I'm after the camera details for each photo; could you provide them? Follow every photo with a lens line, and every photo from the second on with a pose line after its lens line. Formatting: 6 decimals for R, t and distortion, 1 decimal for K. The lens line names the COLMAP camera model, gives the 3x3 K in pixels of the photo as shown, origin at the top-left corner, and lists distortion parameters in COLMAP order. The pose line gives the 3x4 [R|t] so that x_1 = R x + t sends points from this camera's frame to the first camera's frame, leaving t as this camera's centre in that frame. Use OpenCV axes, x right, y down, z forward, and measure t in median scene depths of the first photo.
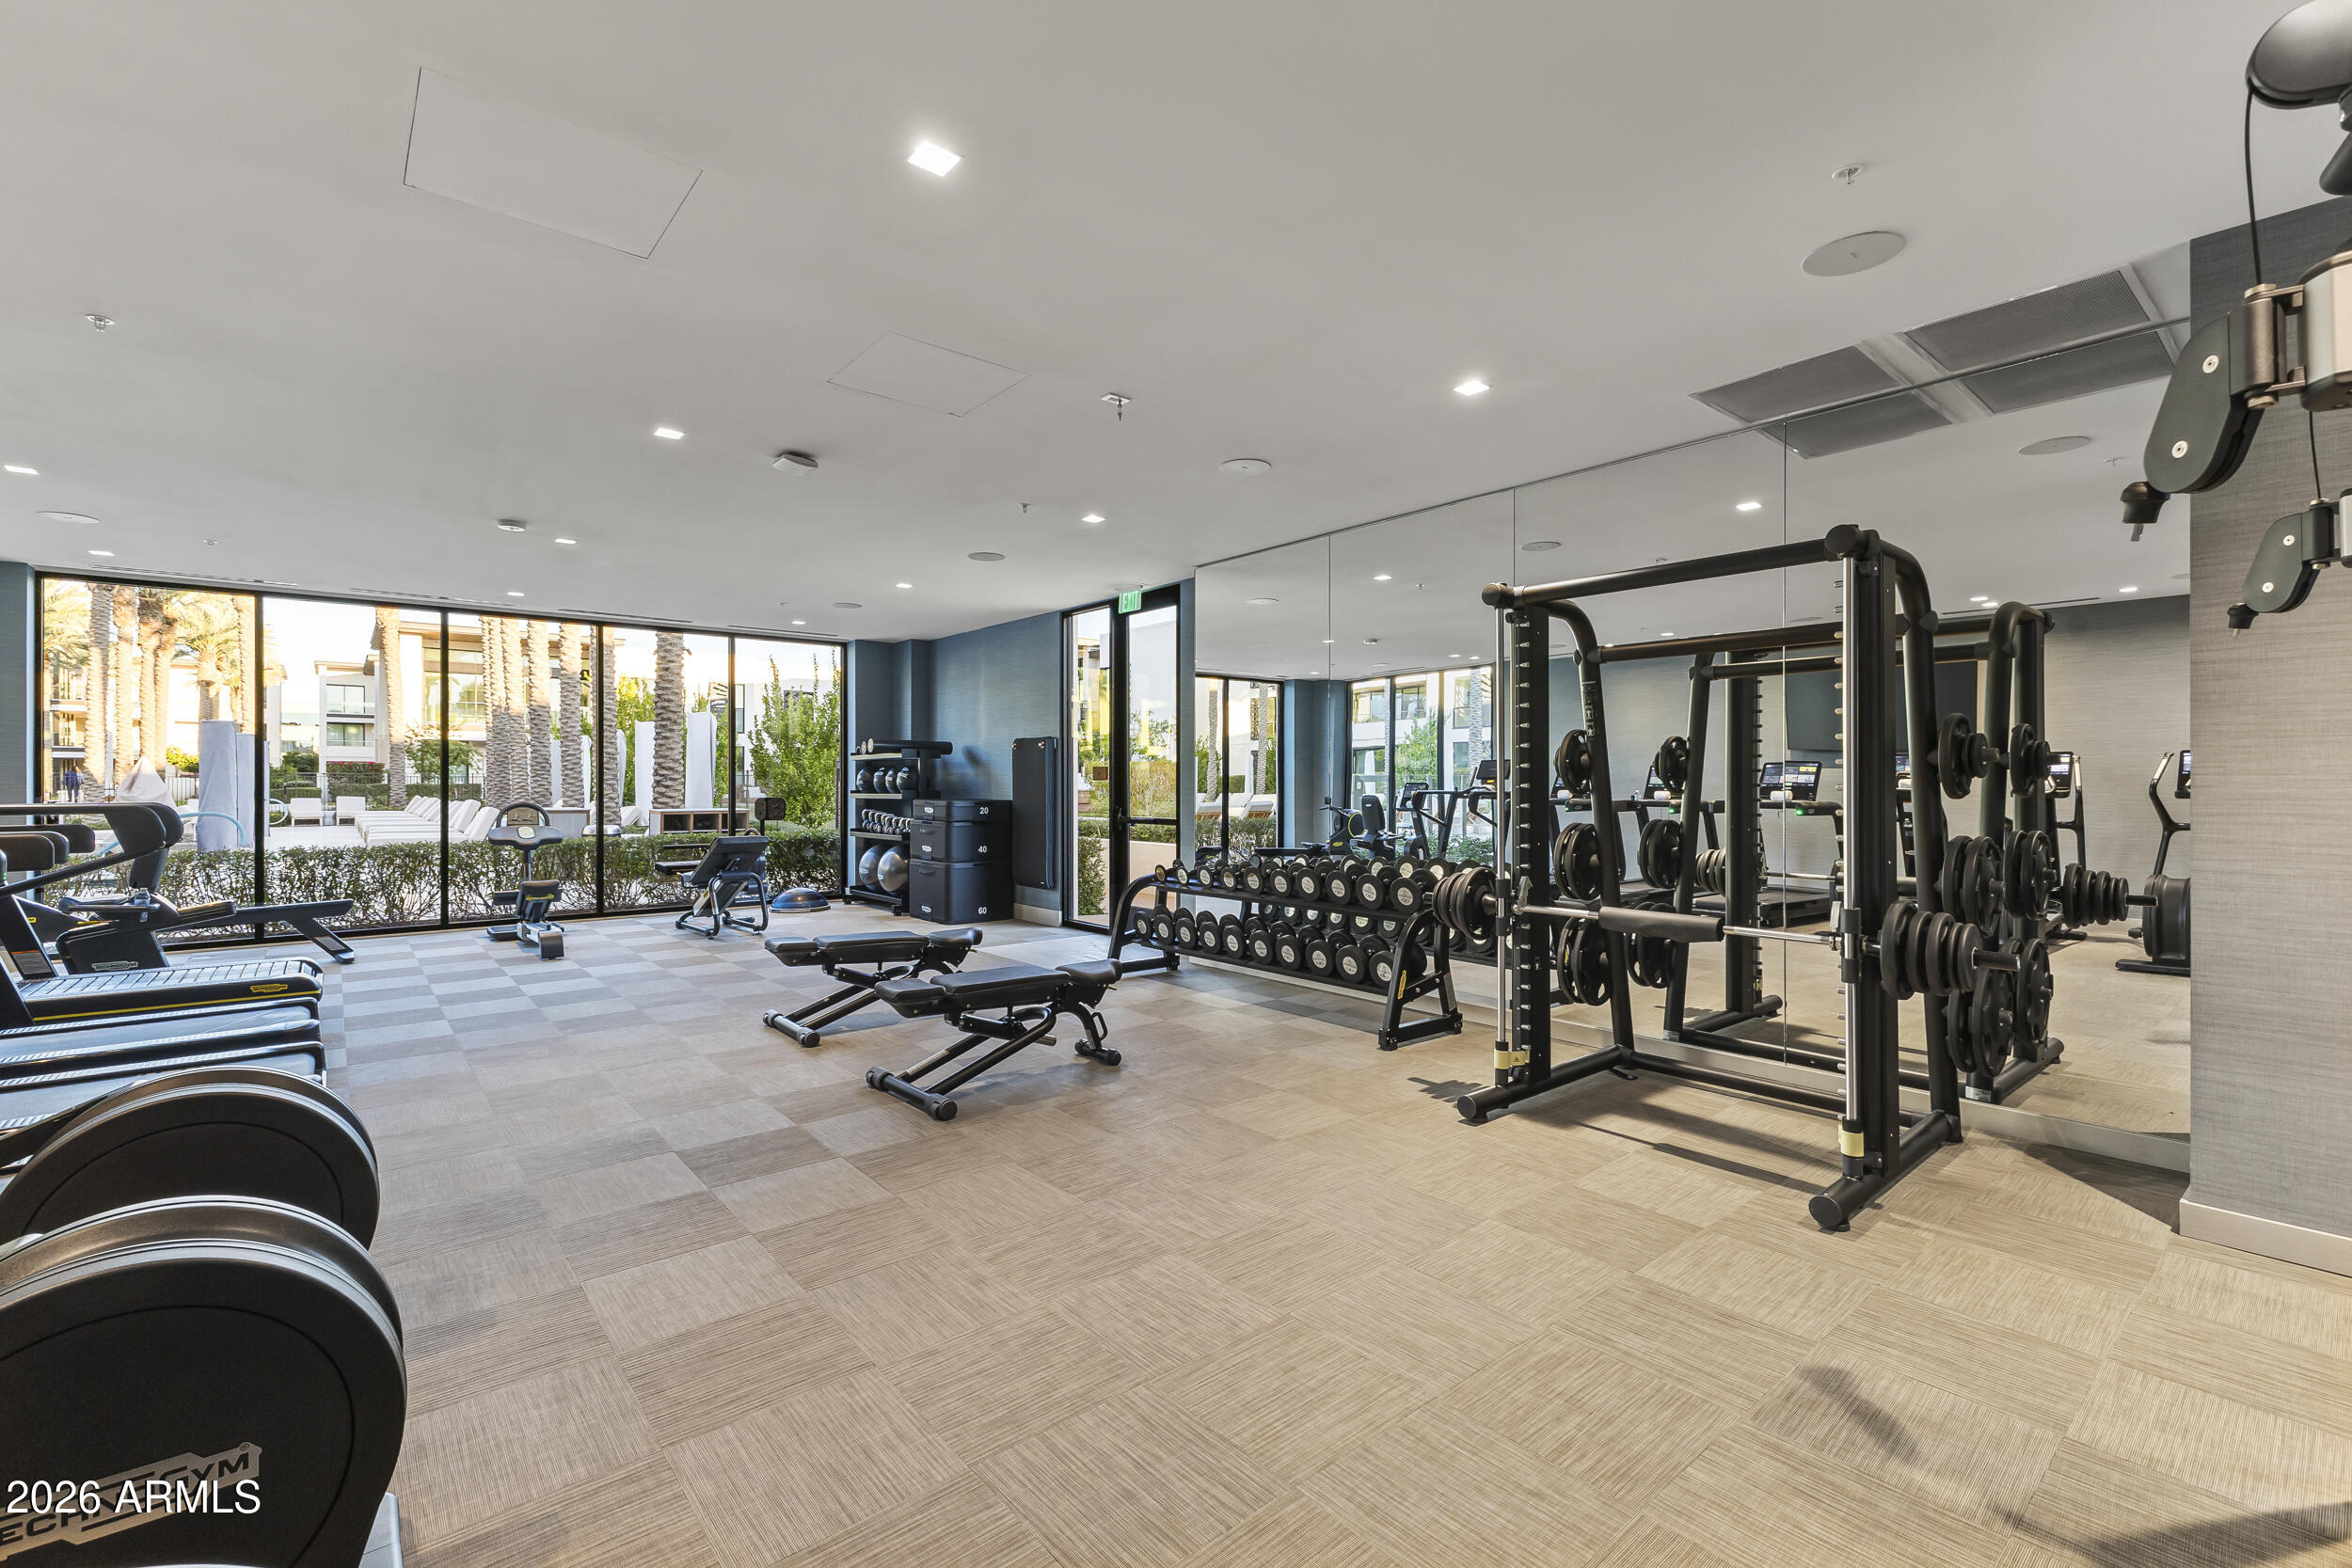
lens RADIAL K [[1015.1, 0, 1181.8], [0, 1015.1, 774.2], [0, 0, 1]] dist [0.010352, -0.001703]
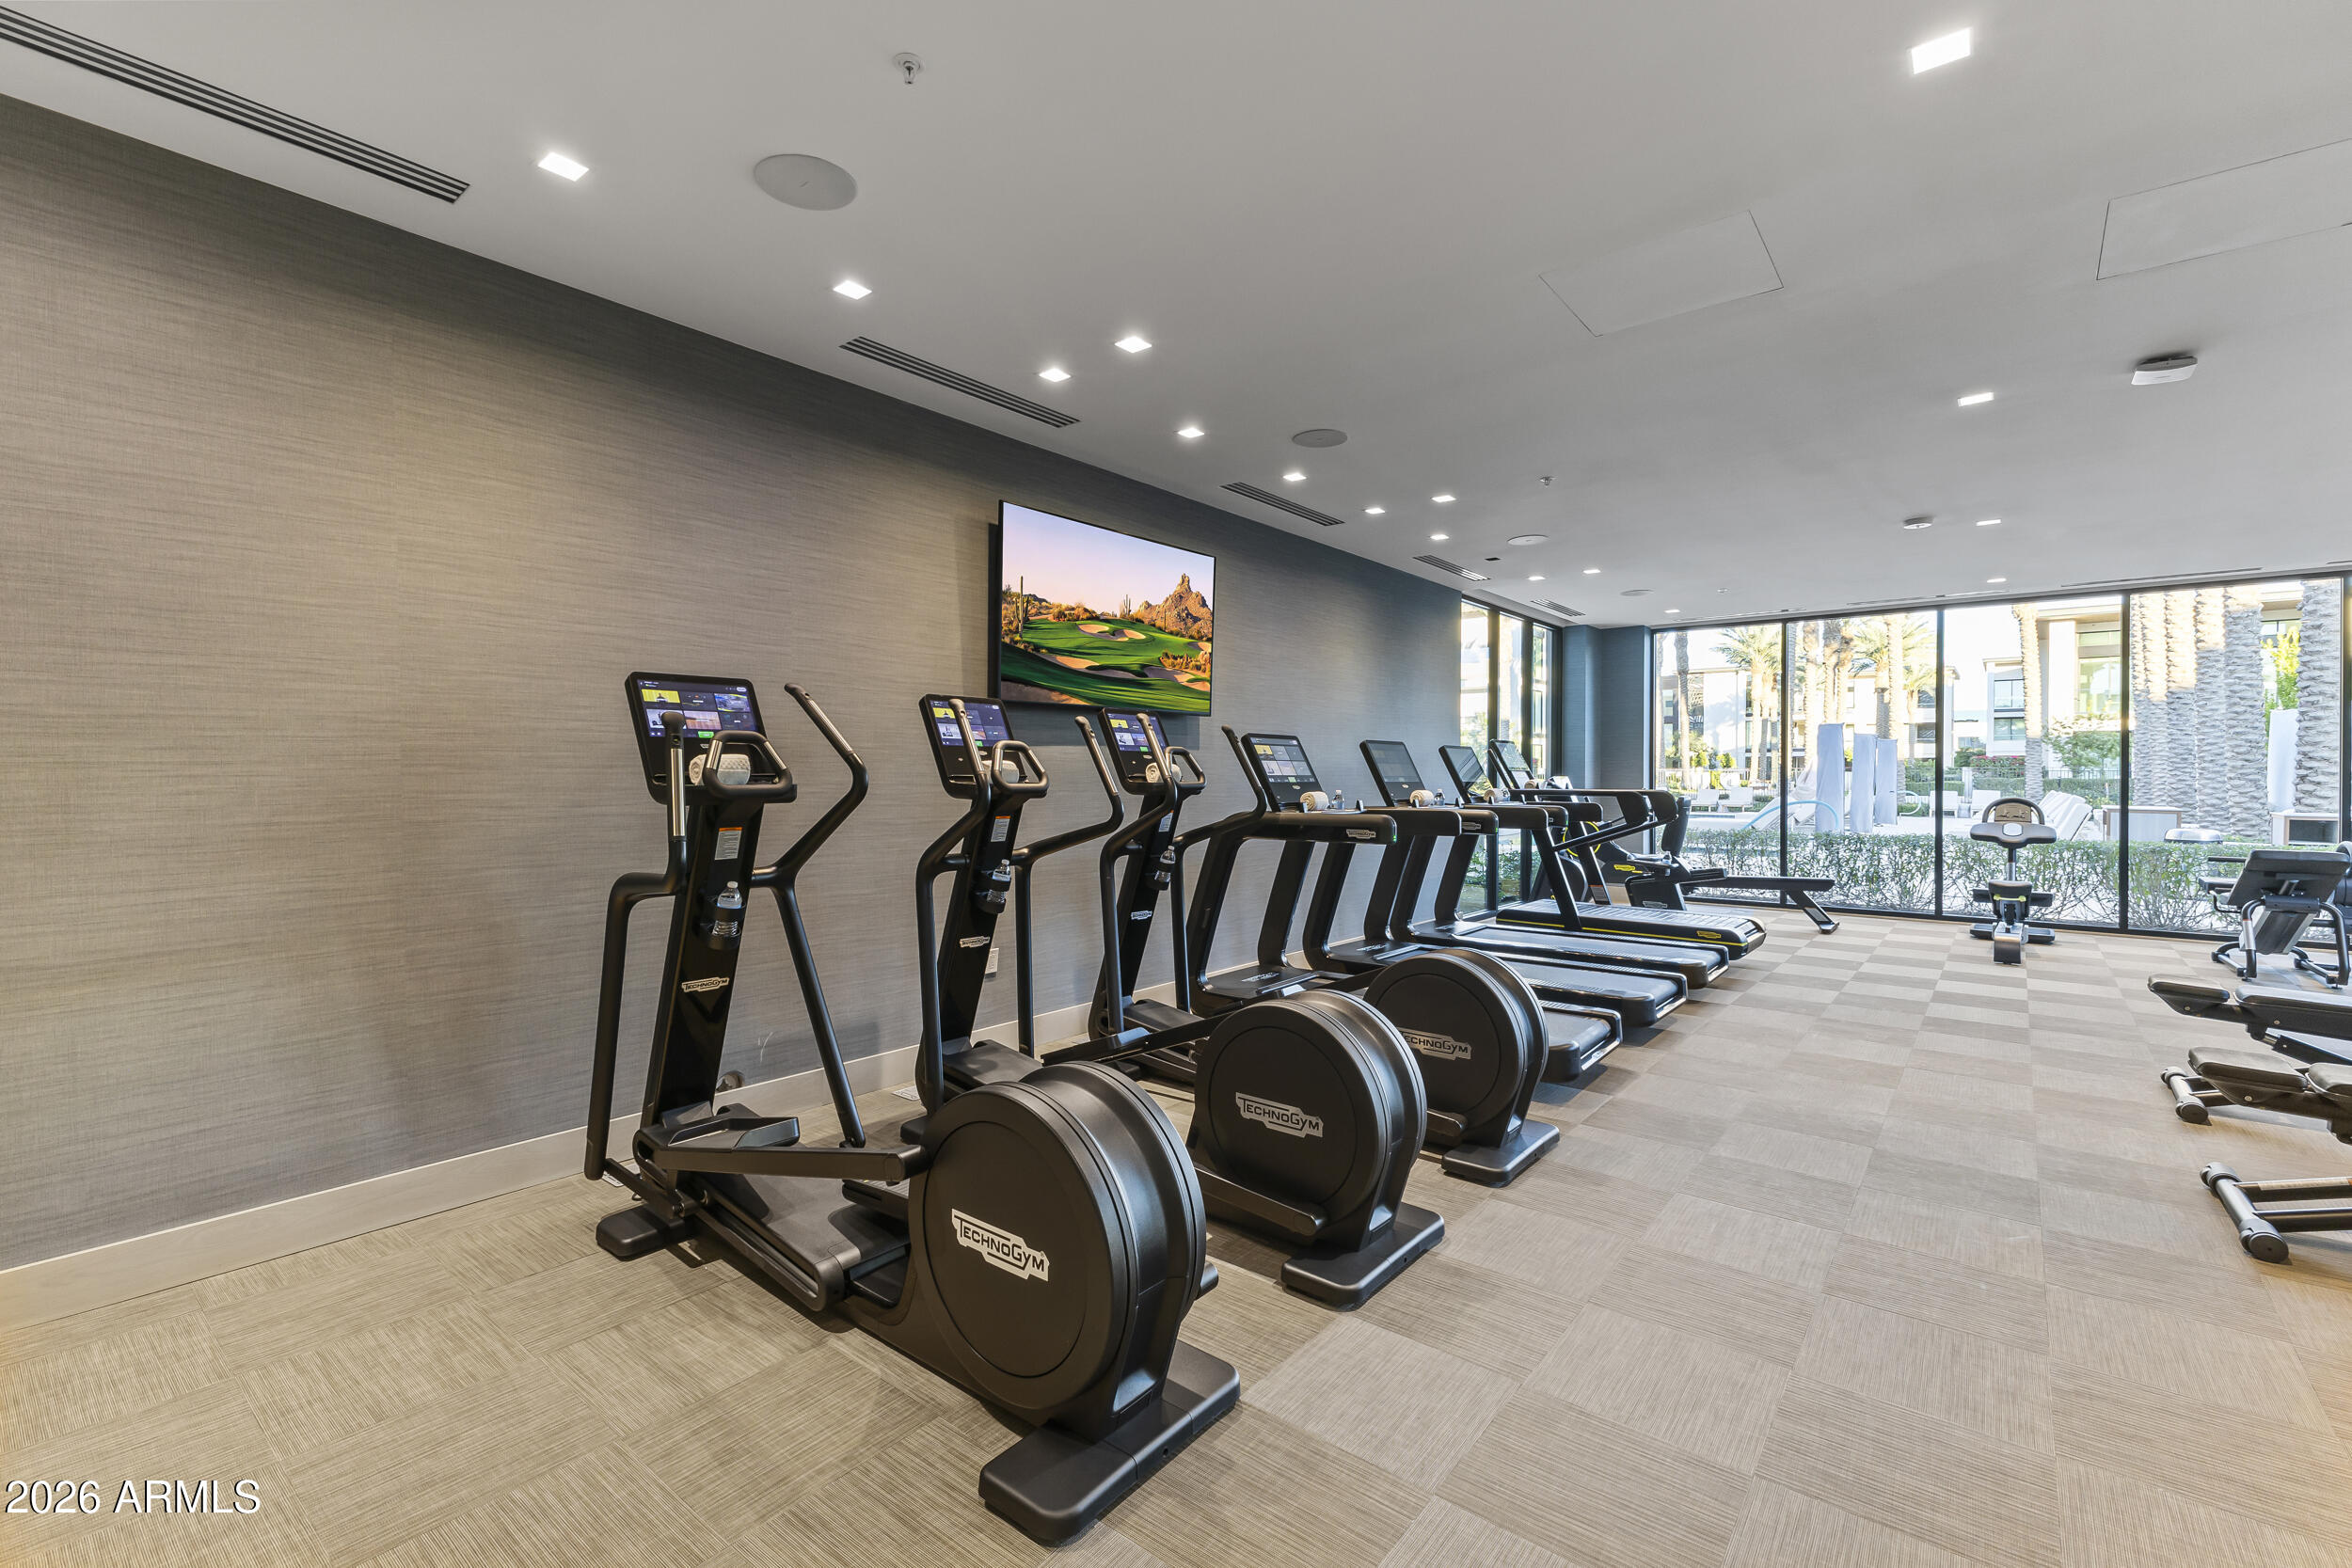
lens RADIAL K [[1015.1, 0, 1183.8], [0, 1015.1, 783.3], [0, 0, 1]] dist [0.010352, -0.001703]
pose [[0.193467, 0.009789, -0.981058, 0.204533], [0.004479, 0.999931, 0.010861, 0.000563], [0.981097, -0.006495, 0.193410, 0.088266]]
